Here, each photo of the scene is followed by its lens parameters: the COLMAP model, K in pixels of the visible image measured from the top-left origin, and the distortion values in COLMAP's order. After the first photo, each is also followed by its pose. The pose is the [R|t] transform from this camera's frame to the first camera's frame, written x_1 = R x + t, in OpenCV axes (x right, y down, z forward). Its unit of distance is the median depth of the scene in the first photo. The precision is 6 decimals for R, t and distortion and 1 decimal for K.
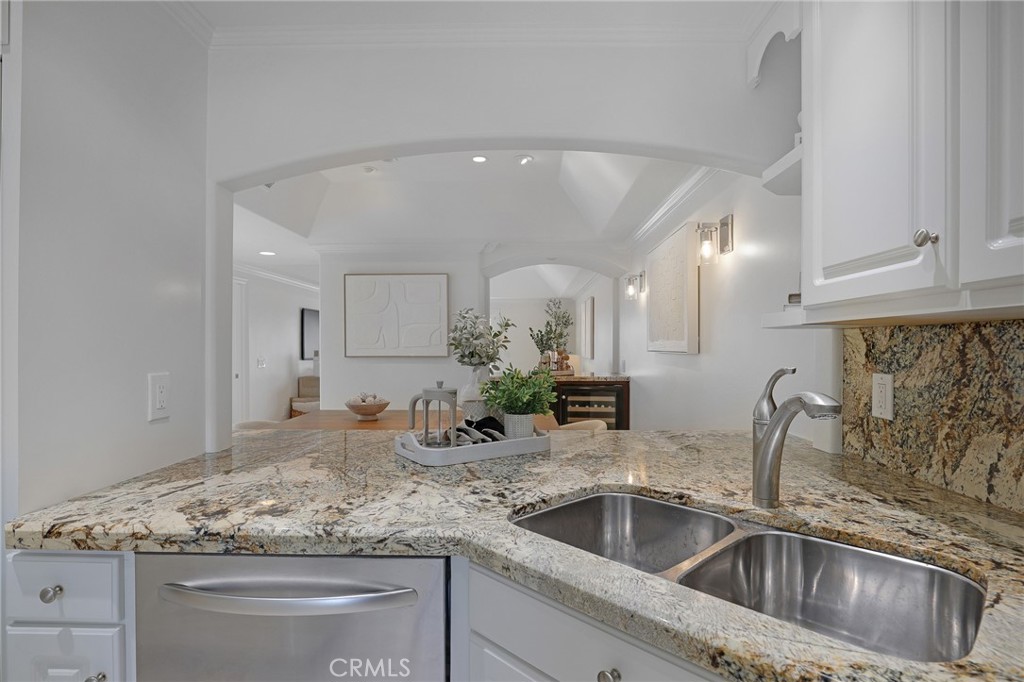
lens RADIAL K [[510.5, 0, 512.0], [0, 510.5, 341.0], [0, 0, 1]] dist [-0.004204, -0.000467]
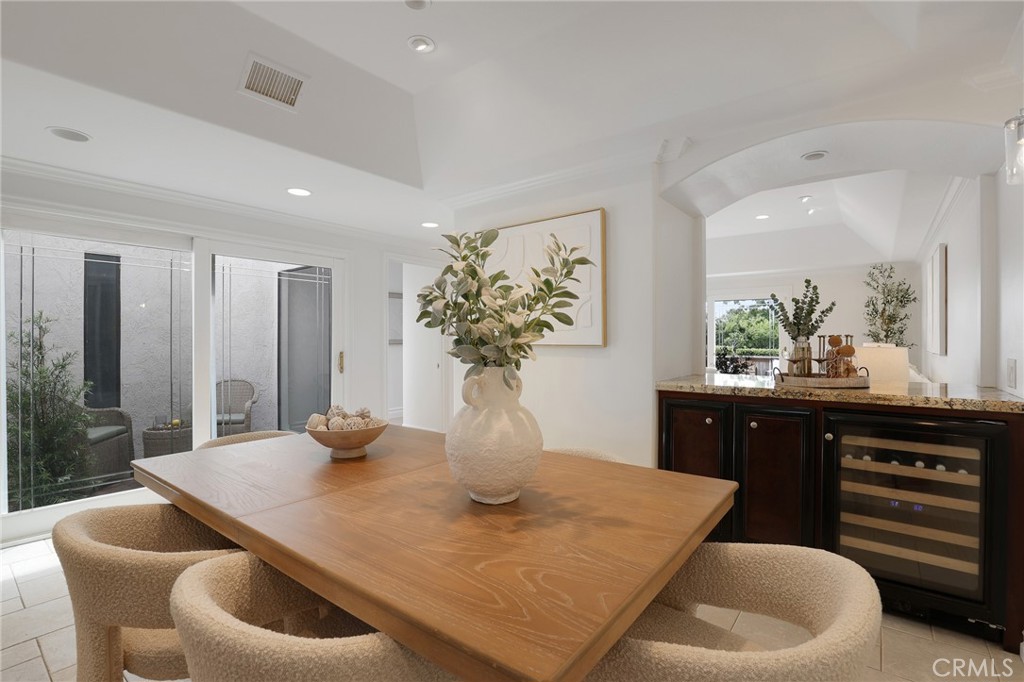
lens RADIAL K [[456.9, 0, 537.5], [0, 456.9, 341.0], [0, 0, 1]] dist [-0.017162, -0.000091]
pose [[0.812213, 0.001786, -0.583358, 0.118963], [0.005800, 0.999921, 0.011136, 0.016902], [0.583332, -0.012428, 0.812139, 0.486601]]
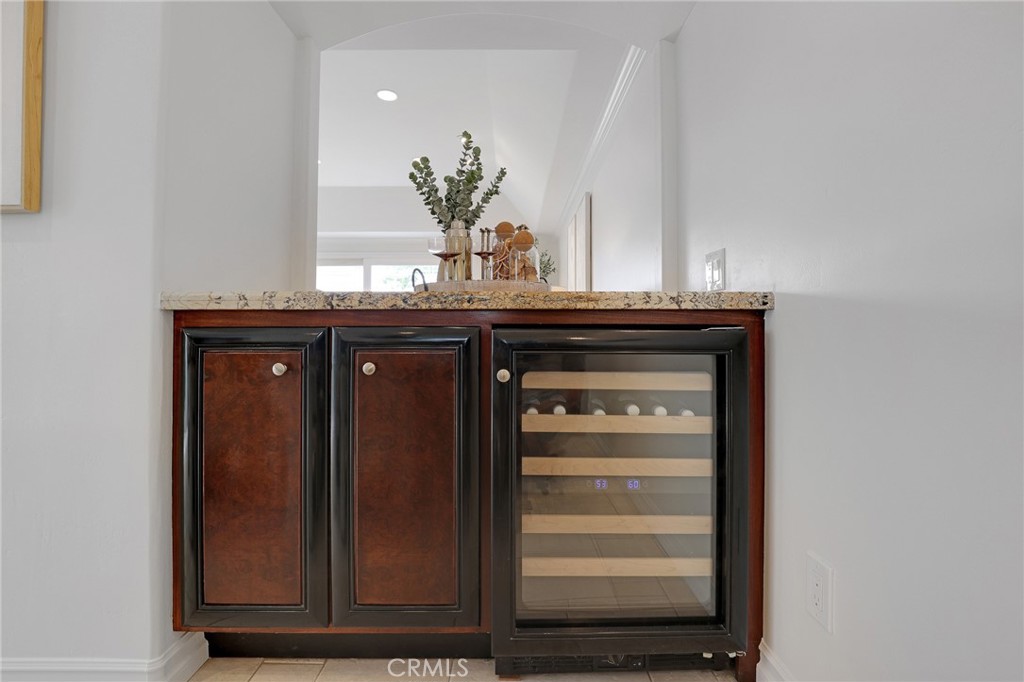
lens RADIAL K [[449.3, 0, 513.1], [0, 449.3, 333.7], [0, 0, 1]] dist [-0.045162, -0.000143]
pose [[0.999780, 0.002767, 0.020801, 0.095794], [-0.002946, 0.999959, 0.008616, 0.084098], [-0.020777, -0.008676, 0.999746, 0.748633]]
